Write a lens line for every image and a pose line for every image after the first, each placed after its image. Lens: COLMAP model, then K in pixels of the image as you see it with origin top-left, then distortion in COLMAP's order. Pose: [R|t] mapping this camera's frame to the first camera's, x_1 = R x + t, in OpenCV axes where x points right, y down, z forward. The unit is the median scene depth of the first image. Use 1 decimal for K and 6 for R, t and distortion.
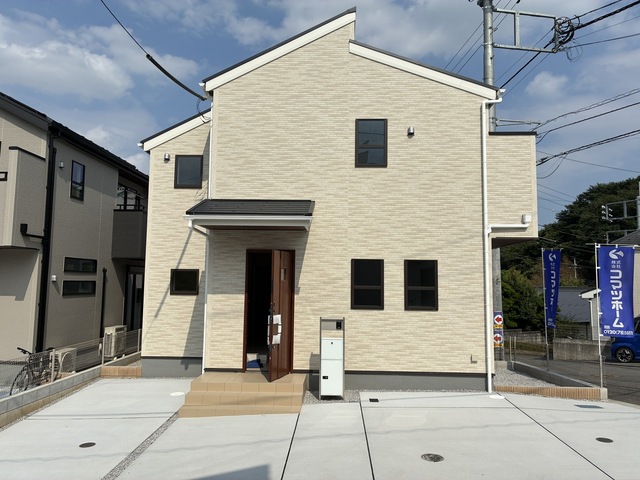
lens RADIAL K [[489.7, 0, 320.1], [0, 489.7, 236.2], [0, 0, 1]] dist [0.030553, -0.005092]
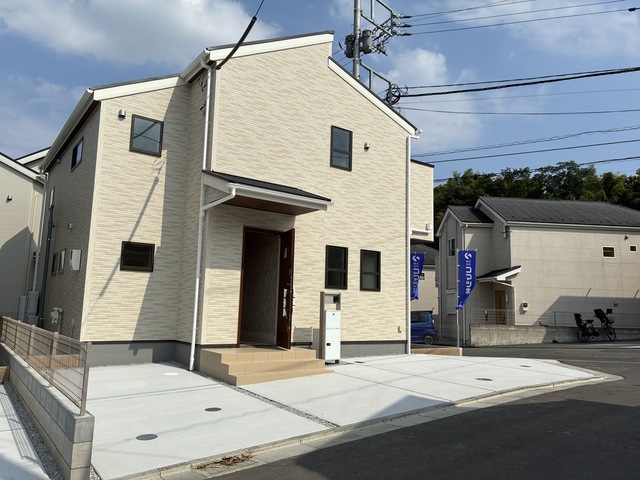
lens RADIAL K [[489.7, 0, 319.2], [0, 489.7, 241.8], [0, 0, 1]] dist [0.030553, -0.005092]
pose [[0.785129, 0.092457, 0.612392, -0.640591], [-0.075877, 0.995705, -0.053049, 0.099512], [-0.614667, -0.004816, 0.788772, 0.104911]]
